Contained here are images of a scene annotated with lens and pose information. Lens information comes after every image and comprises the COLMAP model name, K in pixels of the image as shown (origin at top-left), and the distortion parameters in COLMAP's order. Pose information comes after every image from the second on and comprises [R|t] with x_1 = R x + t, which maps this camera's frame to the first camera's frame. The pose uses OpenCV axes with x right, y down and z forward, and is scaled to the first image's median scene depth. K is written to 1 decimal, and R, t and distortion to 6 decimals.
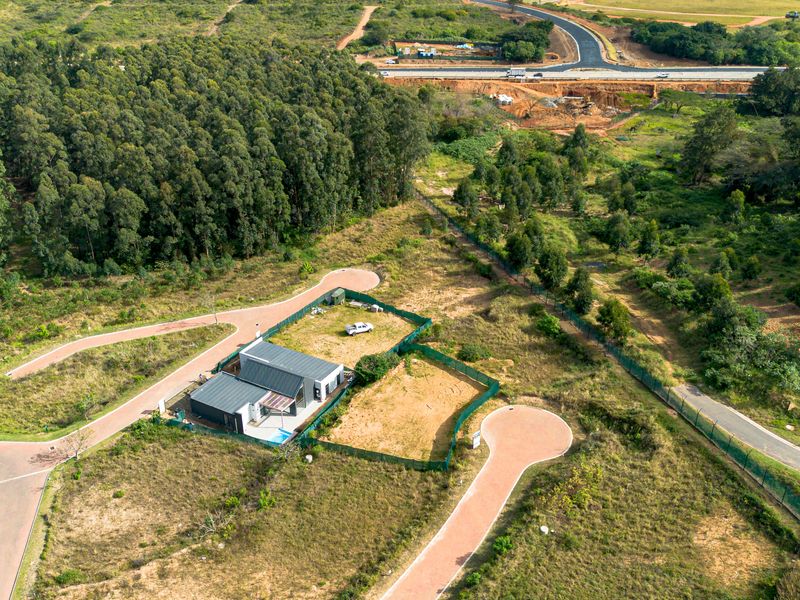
lens RADIAL K [[751.8, 0, 397.7], [0, 751.8, 302.4], [0, 0, 1]] dist [0.084427, -0.087662]
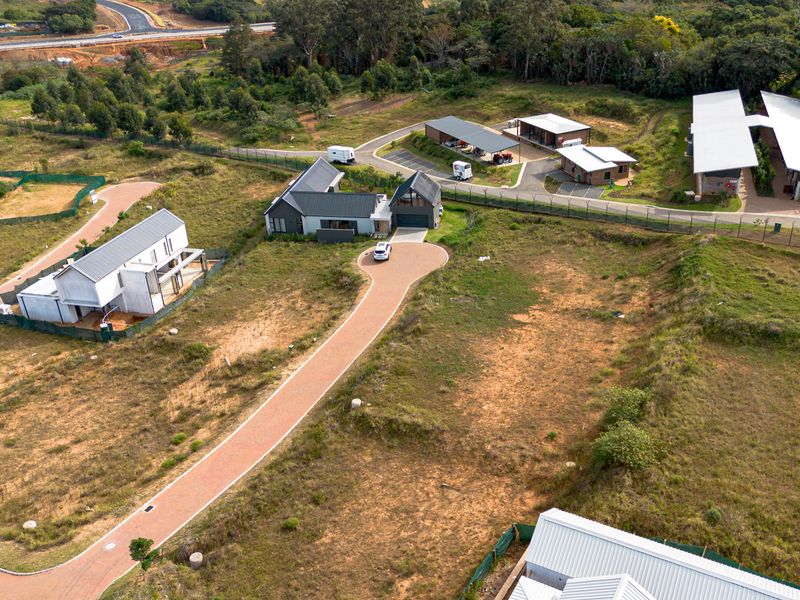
lens RADIAL K [[753.2, 0, 481.0], [0, 753.2, 301.1], [0, 0, 1]] dist [0.081413, -0.082169]
pose [[0.811967, -0.267353, 0.518876, -0.067081], [0.280162, 0.958354, 0.055383, 0.320821], [-0.512074, 0.100400, 0.853053, -0.376119]]
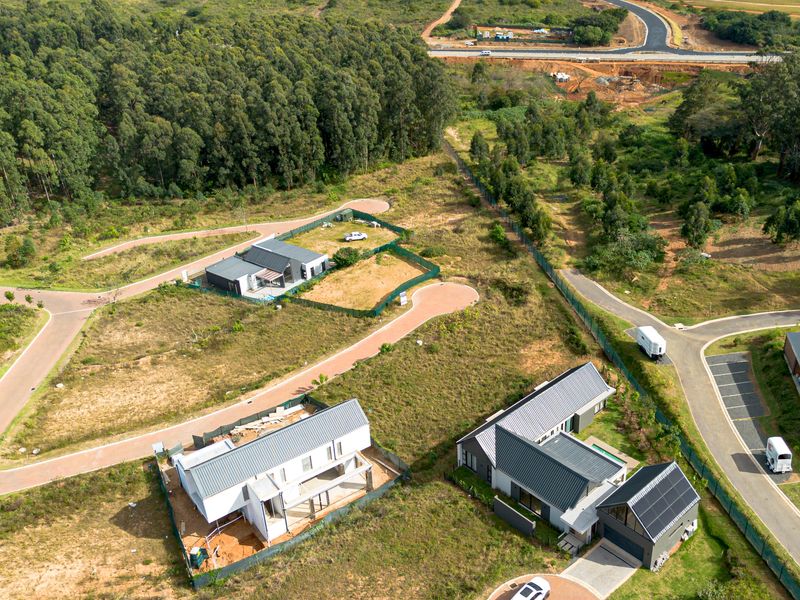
lens RADIAL K [[753.2, 0, 481.0], [0, 753.2, 301.1], [0, 0, 1]] dist [0.081413, -0.082169]
pose [[0.997140, 0.034770, -0.067106, 0.216478], [-0.034635, 0.999395, 0.003177, 0.115206], [0.067176, -0.000843, 0.997741, -0.215551]]
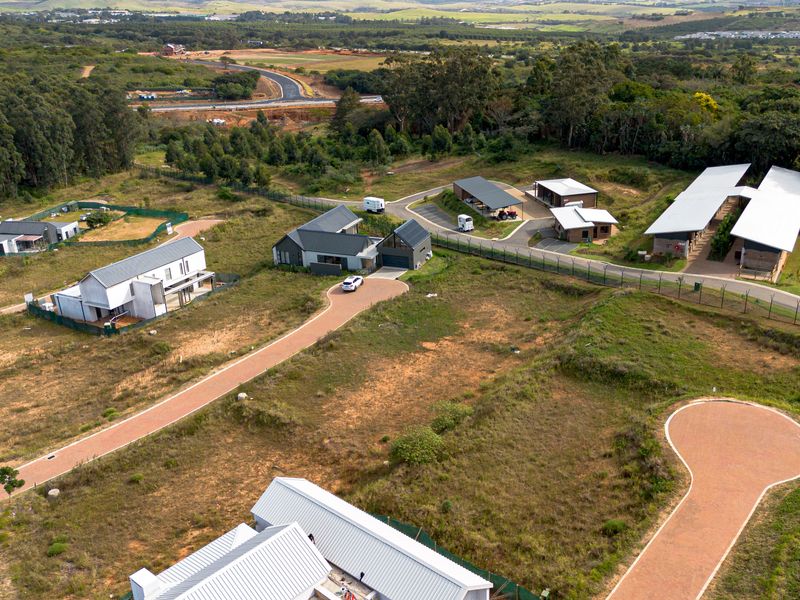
lens RADIAL K [[753.2, 0, 481.0], [0, 753.2, 301.1], [0, 0, 1]] dist [0.081413, -0.082169]
pose [[0.916248, -0.149093, 0.371835, 0.055278], [0.191364, 0.978312, -0.079277, 0.391985], [-0.351951, 0.143793, 0.924908, -0.504116]]
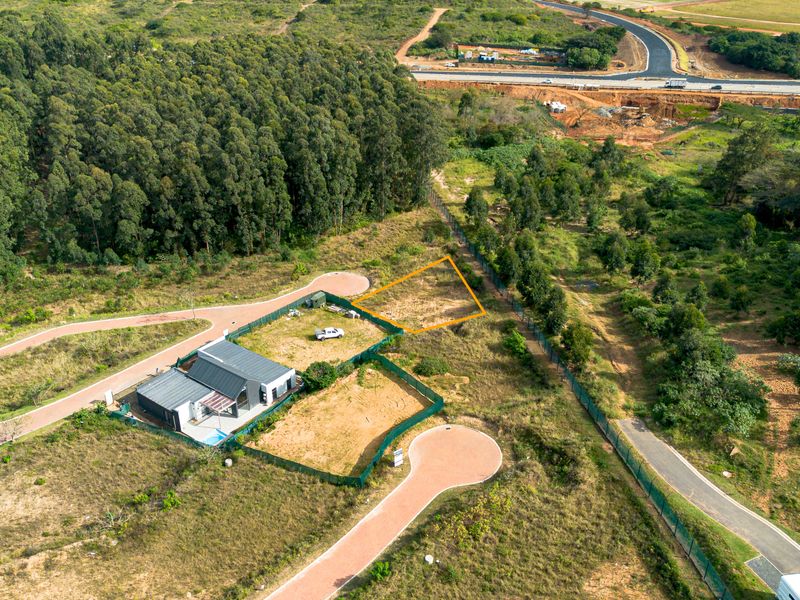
lens RADIAL K [[751.7, 0, 401.6], [0, 751.7, 302.2], [0, 0, 1]] dist [0.080669, -0.080857]
pose [[0.991788, 0.064918, -0.110194, 0.131501], [-0.065116, 0.997876, 0.001805, -0.012816], [0.110077, 0.005385, 0.993908, 0.023042]]
